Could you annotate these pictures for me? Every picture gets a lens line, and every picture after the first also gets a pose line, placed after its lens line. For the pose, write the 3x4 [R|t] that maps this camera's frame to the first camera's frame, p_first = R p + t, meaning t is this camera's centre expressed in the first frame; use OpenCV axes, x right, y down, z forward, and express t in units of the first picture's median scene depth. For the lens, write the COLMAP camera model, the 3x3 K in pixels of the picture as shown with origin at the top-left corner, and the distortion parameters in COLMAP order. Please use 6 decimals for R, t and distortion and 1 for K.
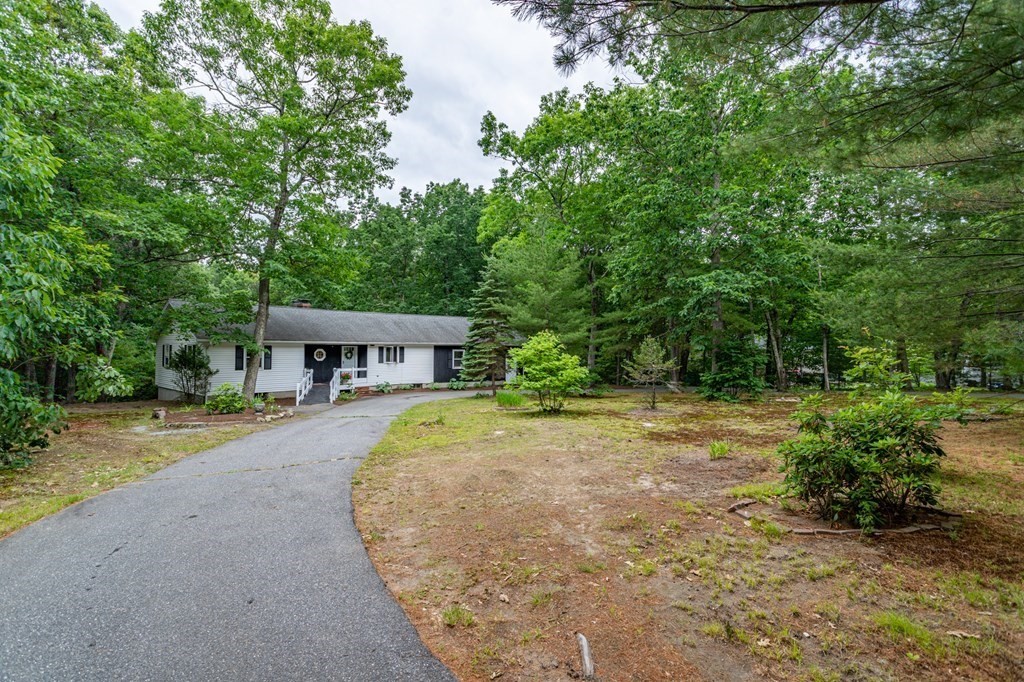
lens RADIAL K [[489.7, 0, 512.0], [0, 489.7, 341.0], [0, 0, 1]] dist [0.000578, 0.000248]
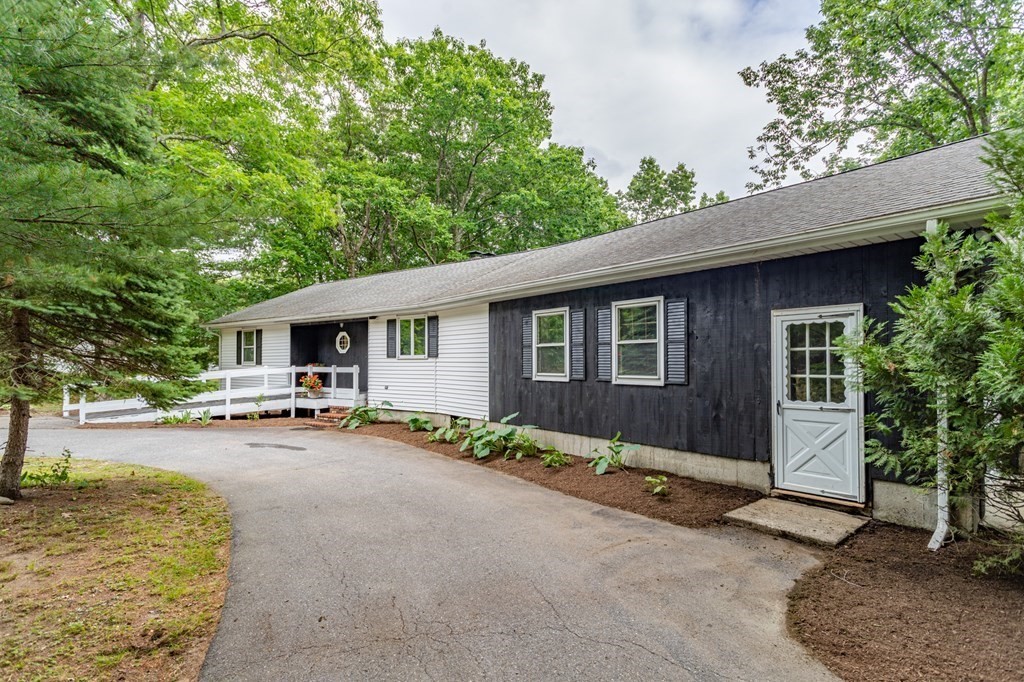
lens RADIAL K [[489.7, 0, 512.0], [0, 489.7, 341.0], [0, 0, 1]] dist [0.000578, 0.000248]
pose [[0.113559, -0.041238, -0.992675, 0.184997], [0.026240, 0.998914, -0.038496, 0.054090], [0.993185, -0.021677, 0.114518, 1.146567]]
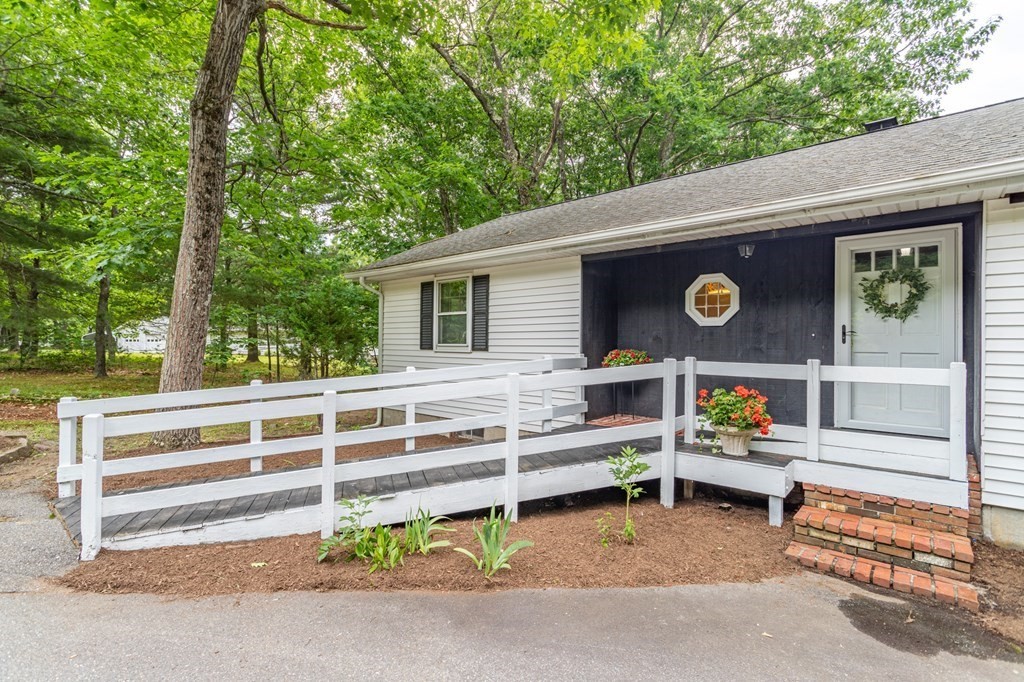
lens RADIAL K [[489.7, 0, 512.0], [0, 489.7, 341.0], [0, 0, 1]] dist [0.000578, 0.000248]
pose [[-0.000920, -0.011594, -0.999932, -0.168209], [0.007651, 0.999903, -0.011600, 0.050144], [0.999970, -0.007661, -0.000831, 0.922817]]
